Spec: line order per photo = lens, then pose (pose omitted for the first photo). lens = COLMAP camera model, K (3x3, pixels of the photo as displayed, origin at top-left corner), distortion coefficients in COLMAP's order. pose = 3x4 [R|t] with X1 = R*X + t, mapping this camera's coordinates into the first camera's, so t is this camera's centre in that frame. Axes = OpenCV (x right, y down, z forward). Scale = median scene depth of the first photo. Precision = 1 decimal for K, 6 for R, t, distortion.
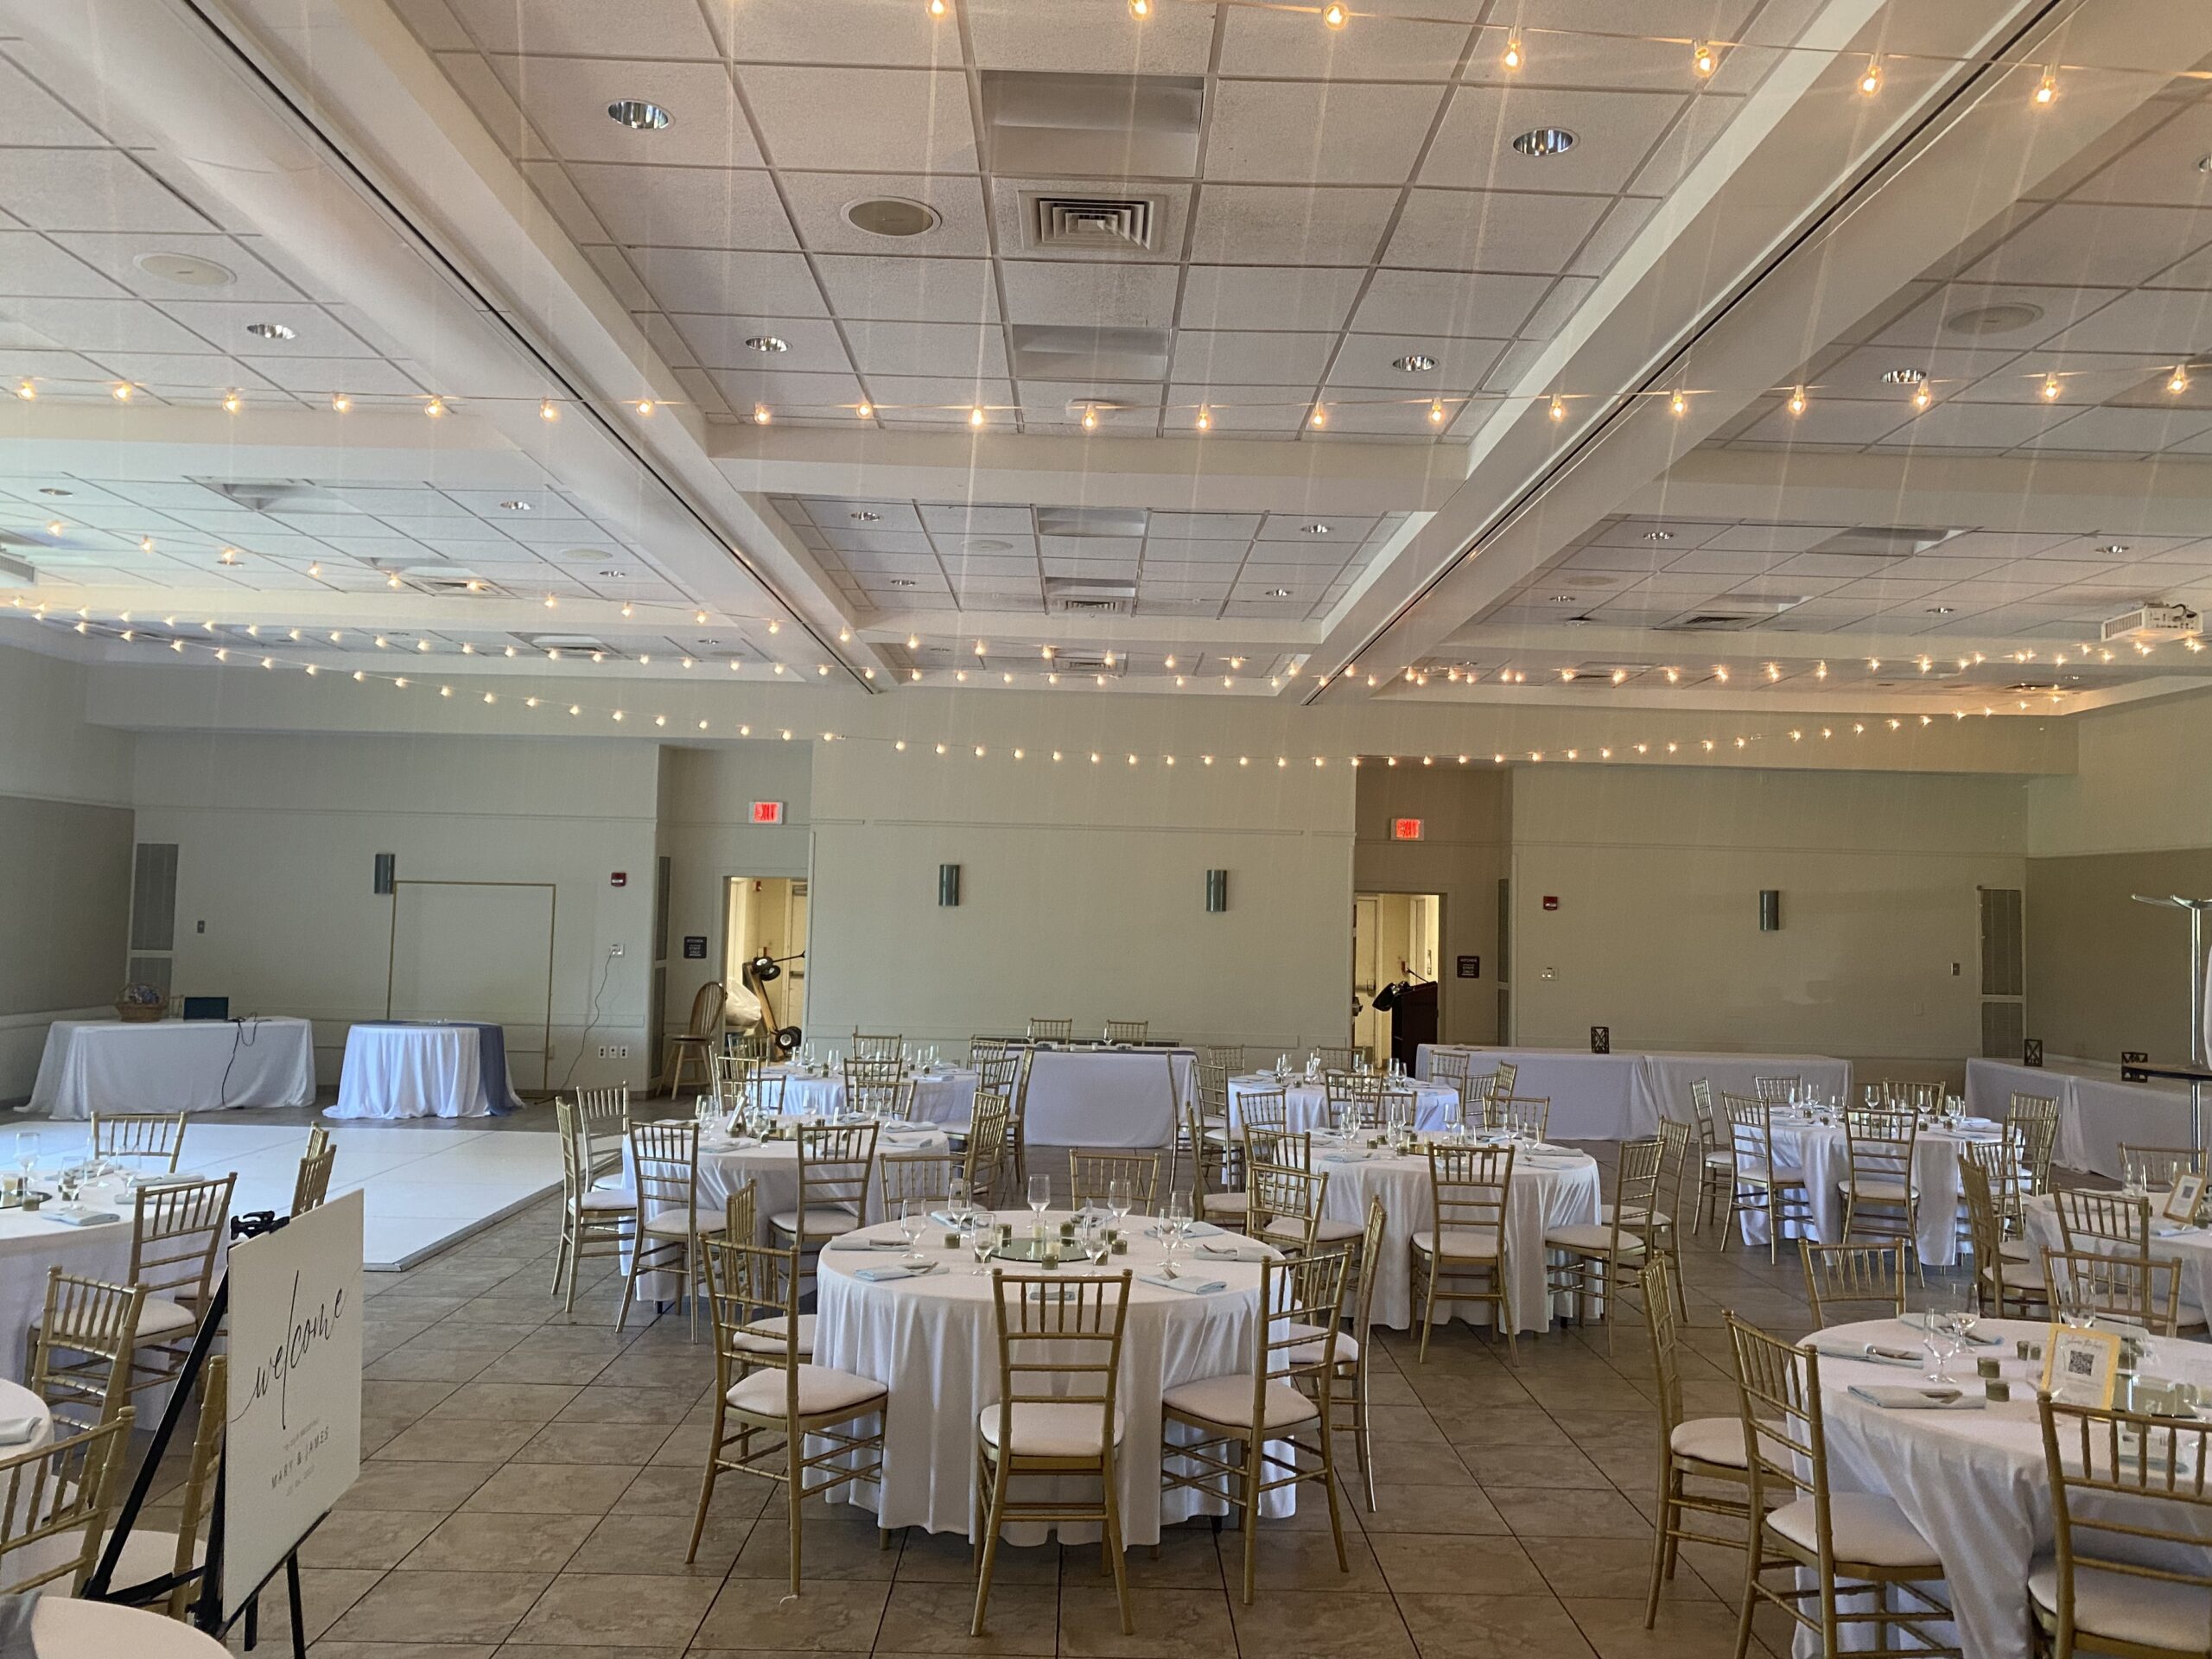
lens RADIAL K [[1664.4, 0, 1108.1], [0, 1664.4, 833.4], [0, 0, 1]] dist [0.024297, -0.003918]
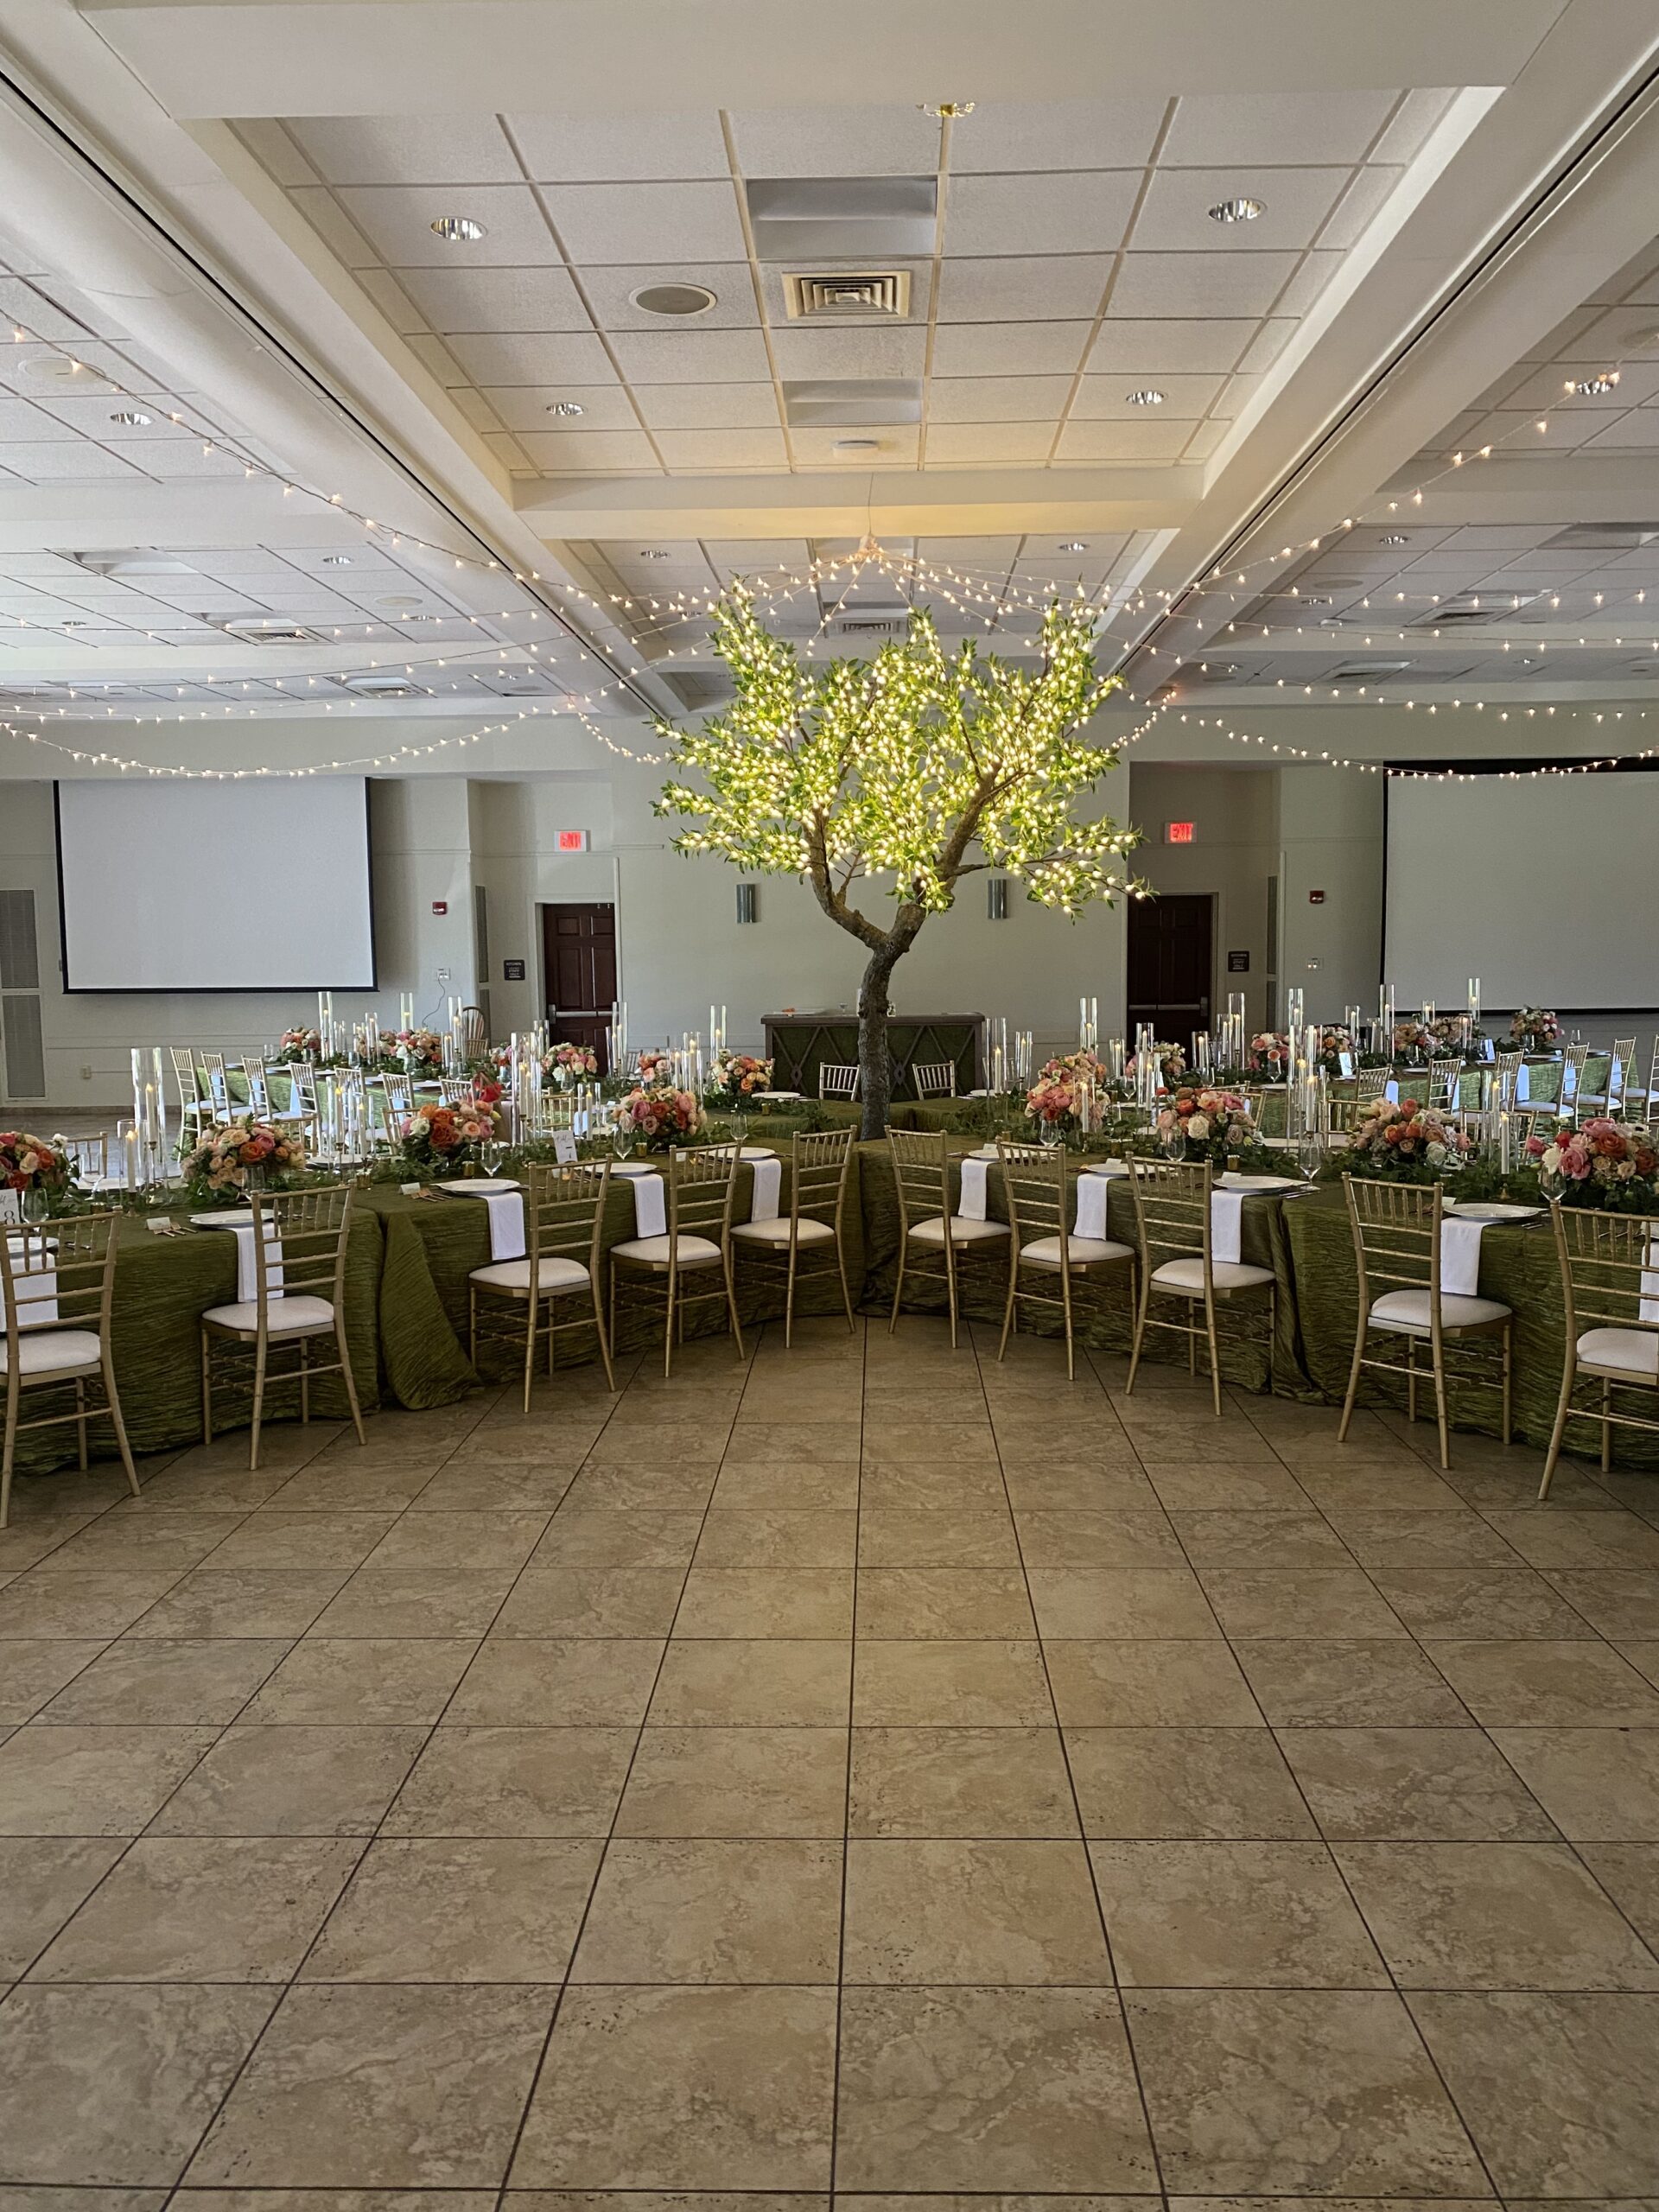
lens RADIAL K [[1664.4, 0, 843.3], [0, 1664.4, 1092.1], [0, 0, 1]] dist [0.024297, -0.003918]
pose [[0.998627, -0.033820, -0.040012, 0.013468], [0.039110, 0.989405, 0.139816, 0.012597], [0.034860, -0.141189, 0.989369, -0.193197]]
